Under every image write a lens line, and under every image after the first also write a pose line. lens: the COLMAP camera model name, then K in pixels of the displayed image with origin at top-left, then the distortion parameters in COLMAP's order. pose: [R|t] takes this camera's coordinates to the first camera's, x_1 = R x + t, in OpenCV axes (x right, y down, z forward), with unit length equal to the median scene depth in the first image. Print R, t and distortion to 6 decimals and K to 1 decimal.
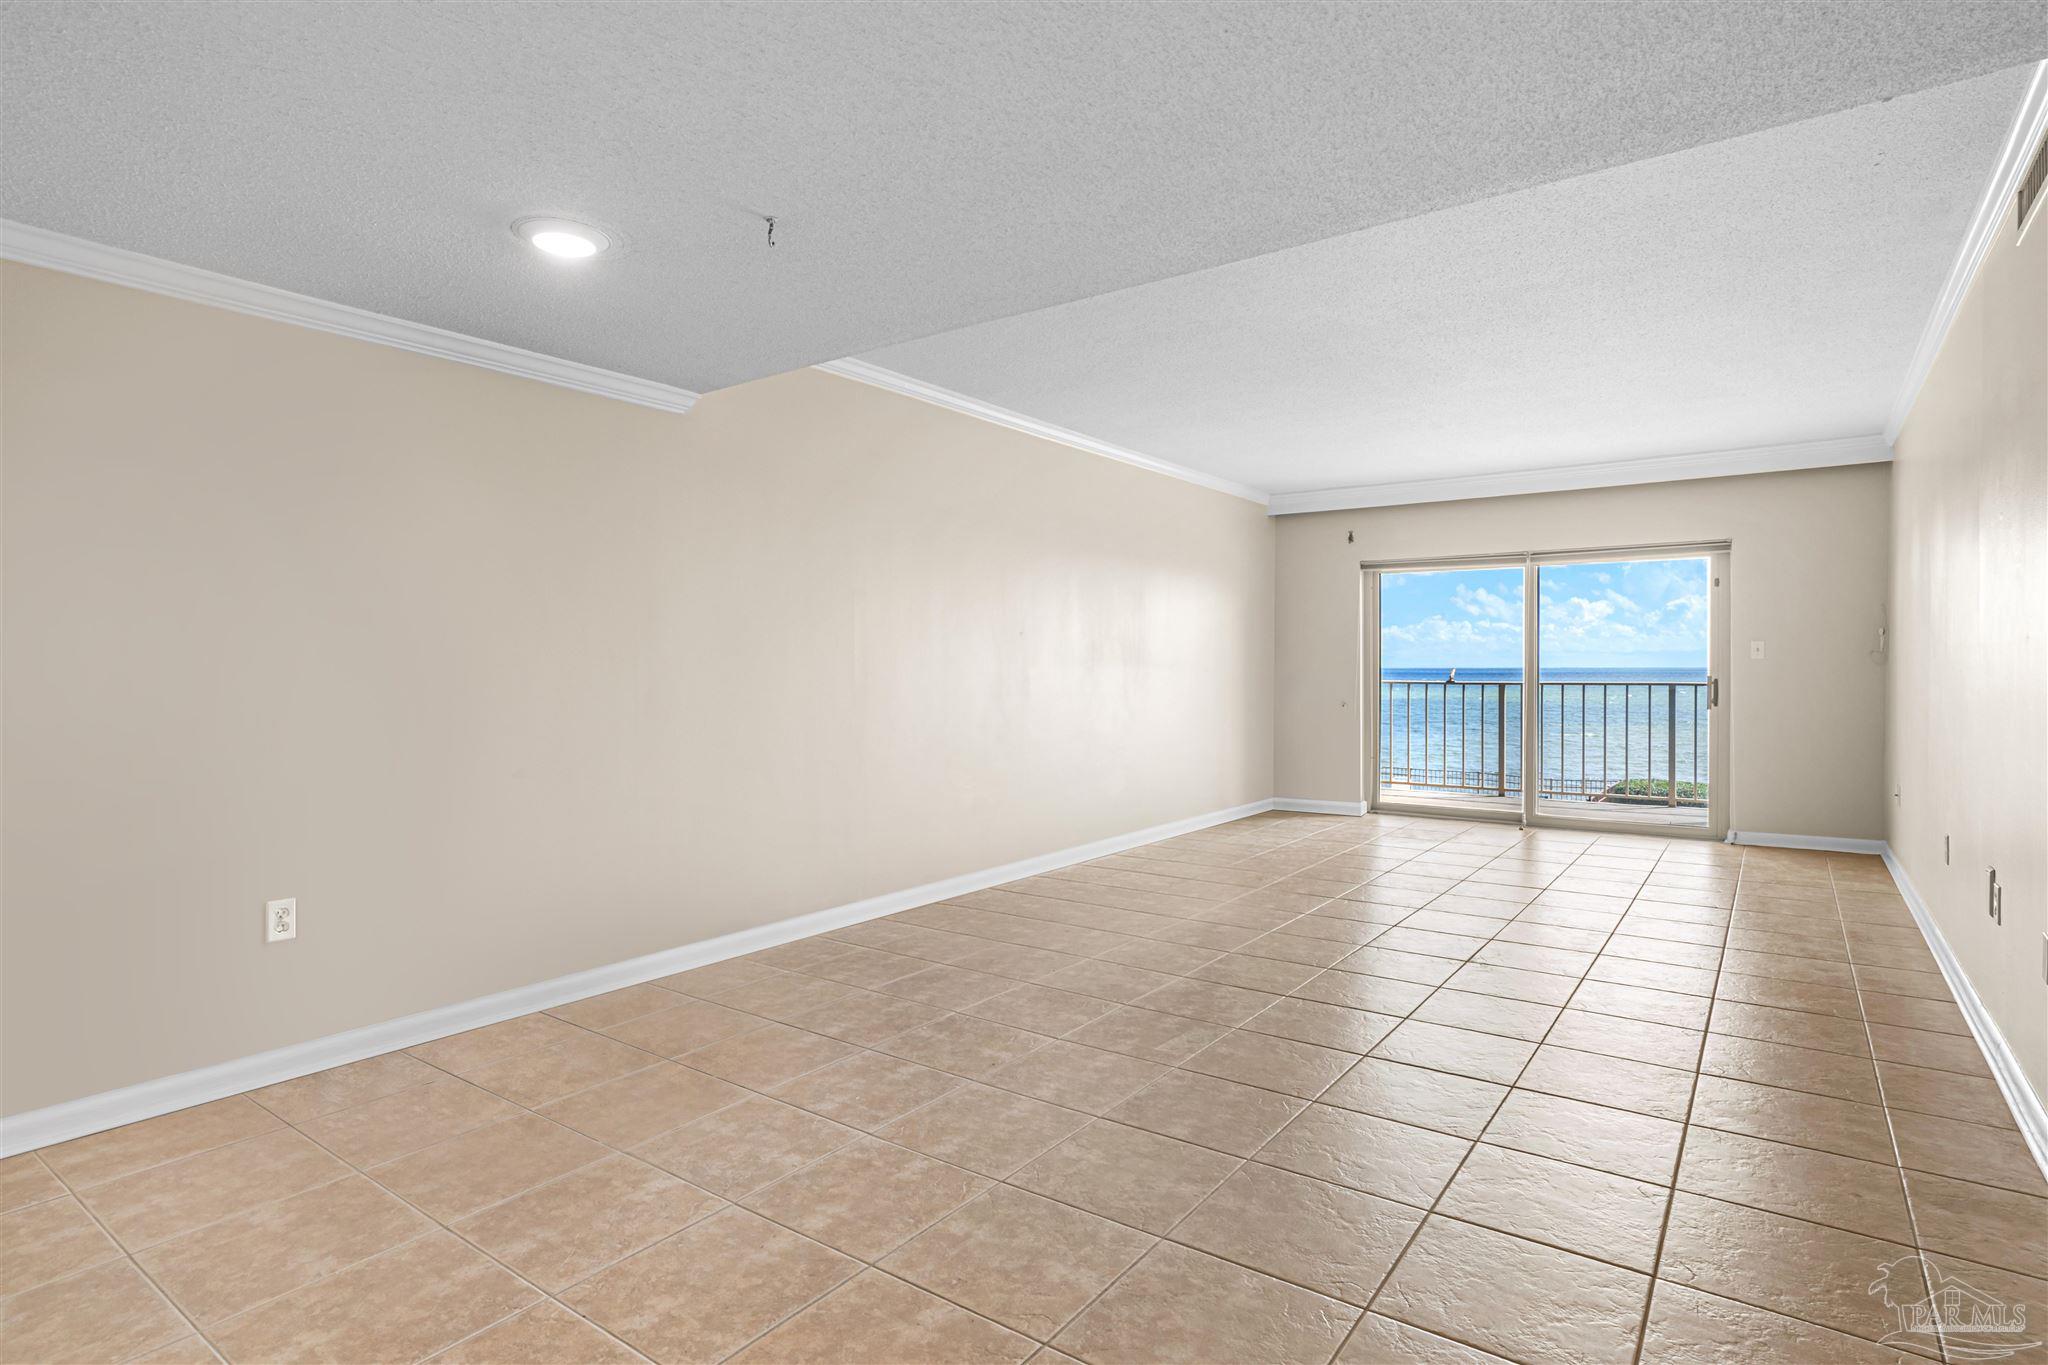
lens RADIAL K [[1047.4, 0, 1038.0], [0, 1047.4, 635.5], [0, 0, 1]] dist [-0.021618, 0.013720]
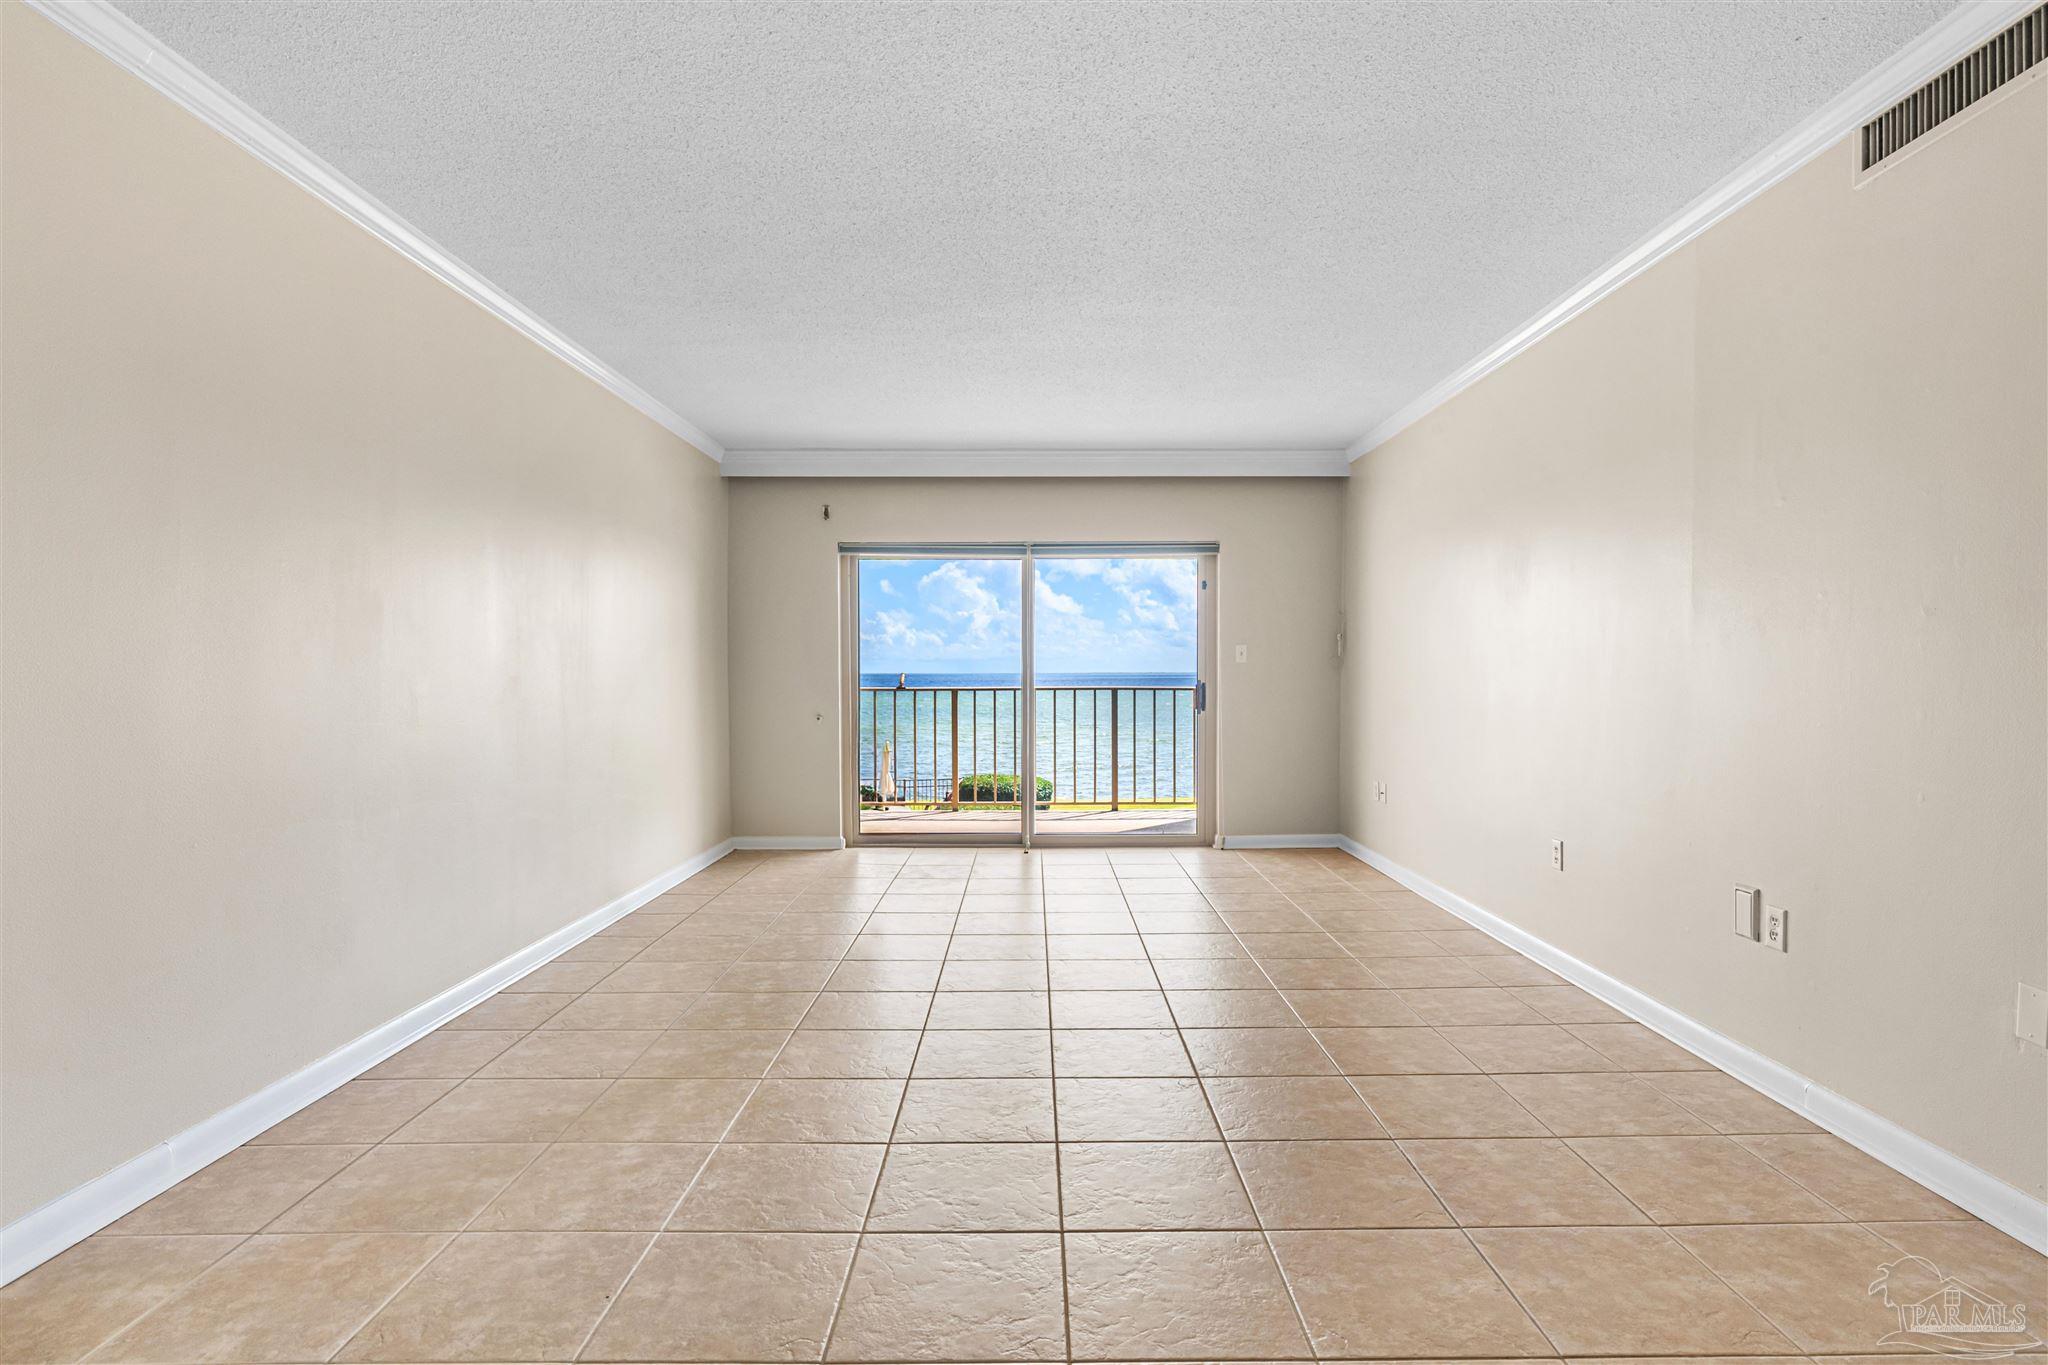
lens RADIAL K [[1047.4, 0, 1039.7], [0, 1047.4, 696.7], [0, 0, 1]] dist [-0.021618, 0.013720]
pose [[0.807522, -0.016507, 0.589606, -0.054394], [-0.014698, 0.998735, 0.048092, 0.008527], [-0.589654, -0.047501, 0.806258, 0.264856]]
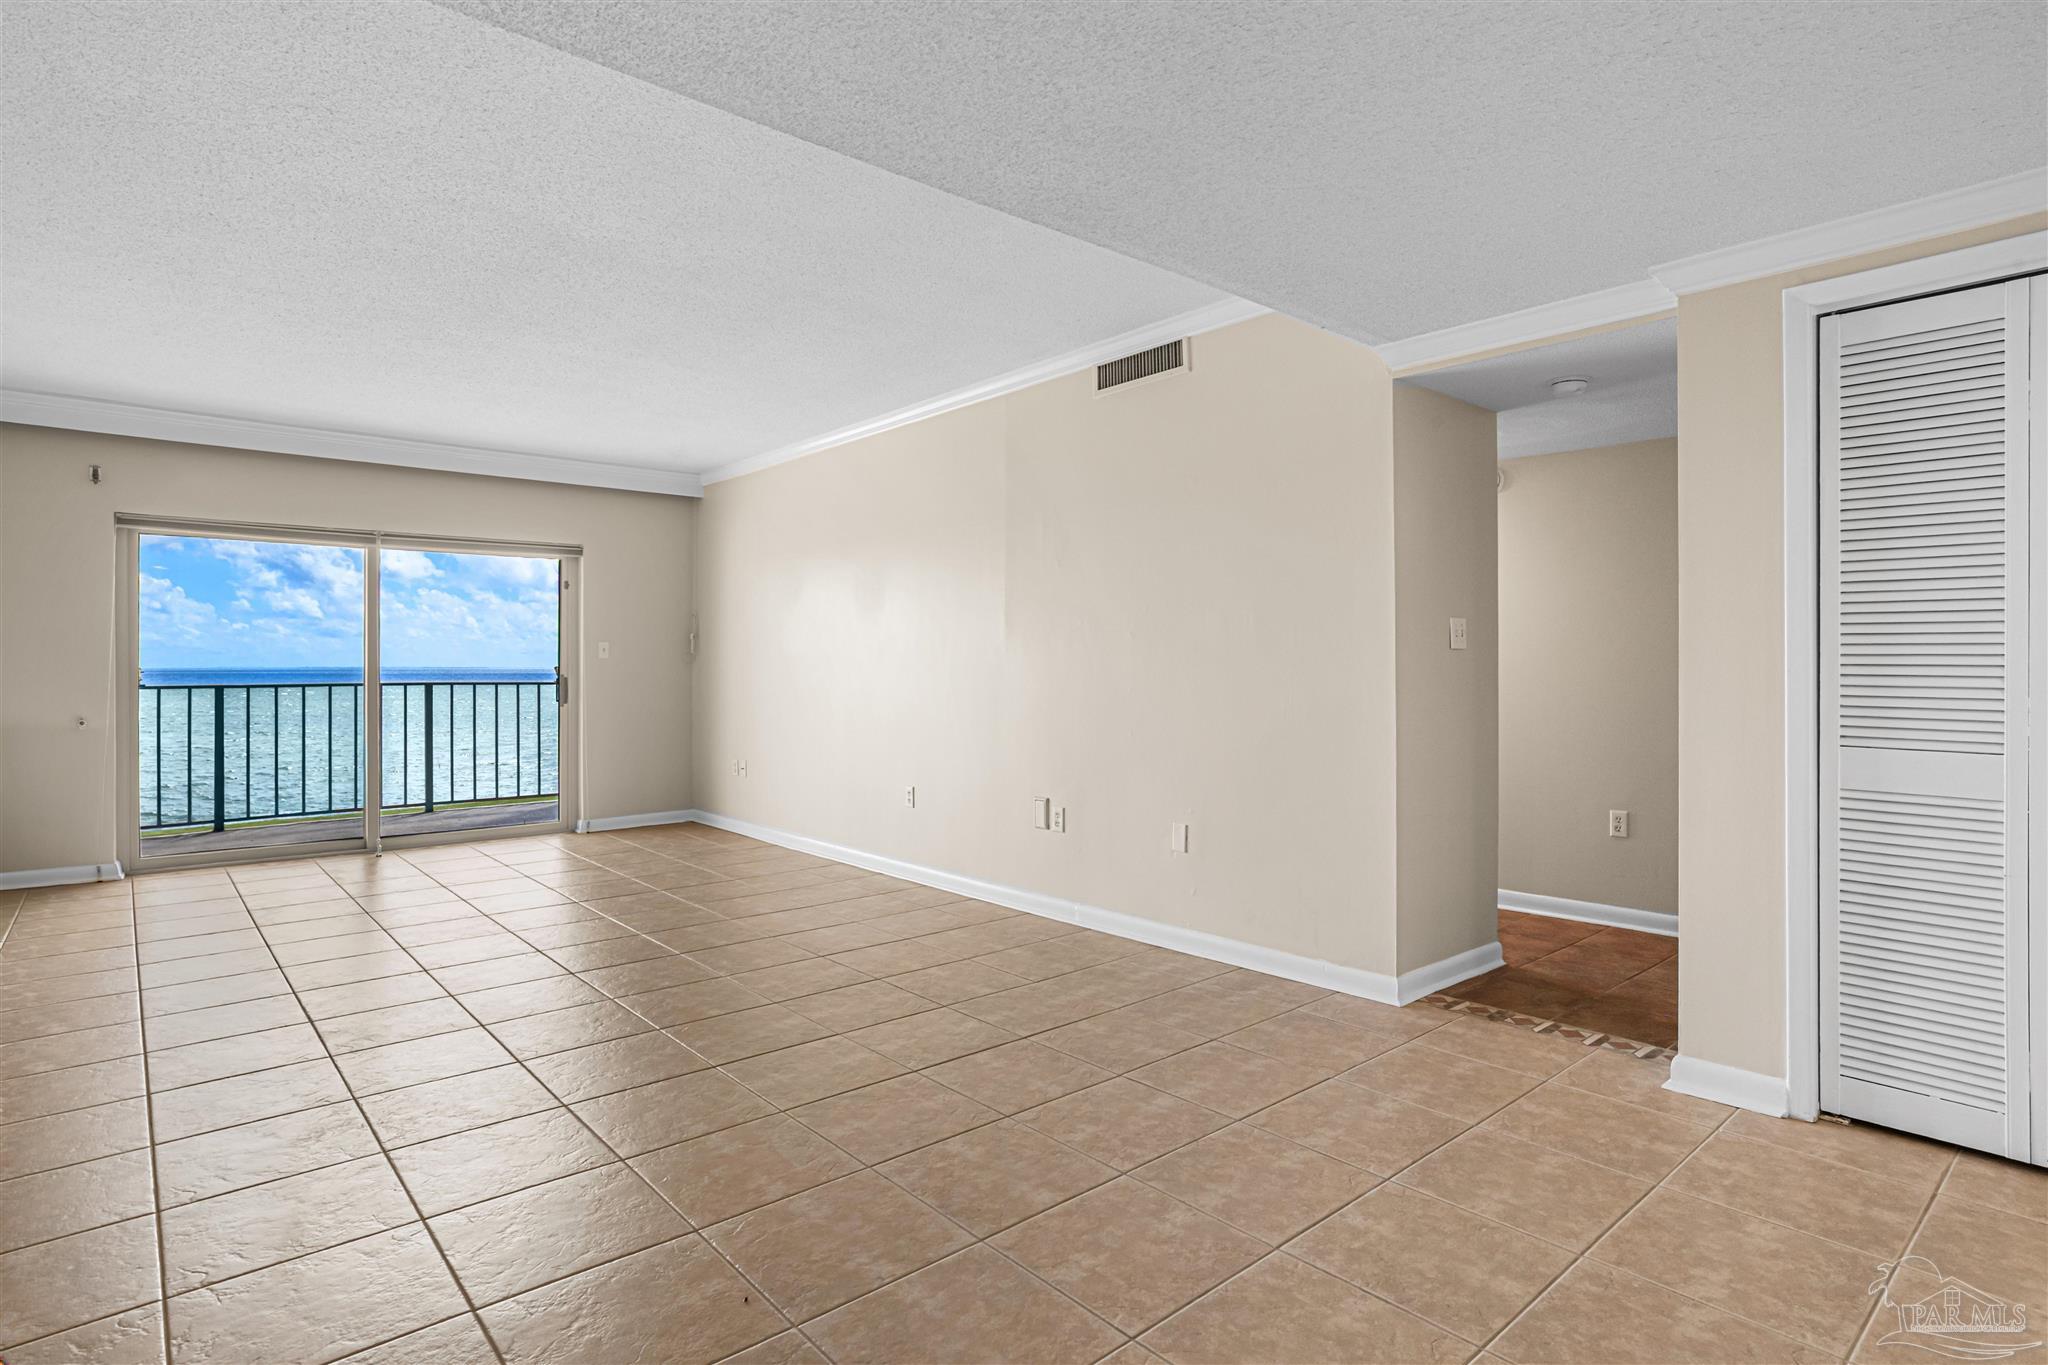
lens RADIAL K [[1047.4, 0, 1030.8], [0, 1047.4, 680.3], [0, 0, 1]] dist [-0.021618, 0.013720]
pose [[0.229513, -0.013588, 0.973211, -0.240937], [-0.028925, 0.999366, 0.020774, 0.008531], [-0.972876, -0.032918, 0.228975, 0.279463]]
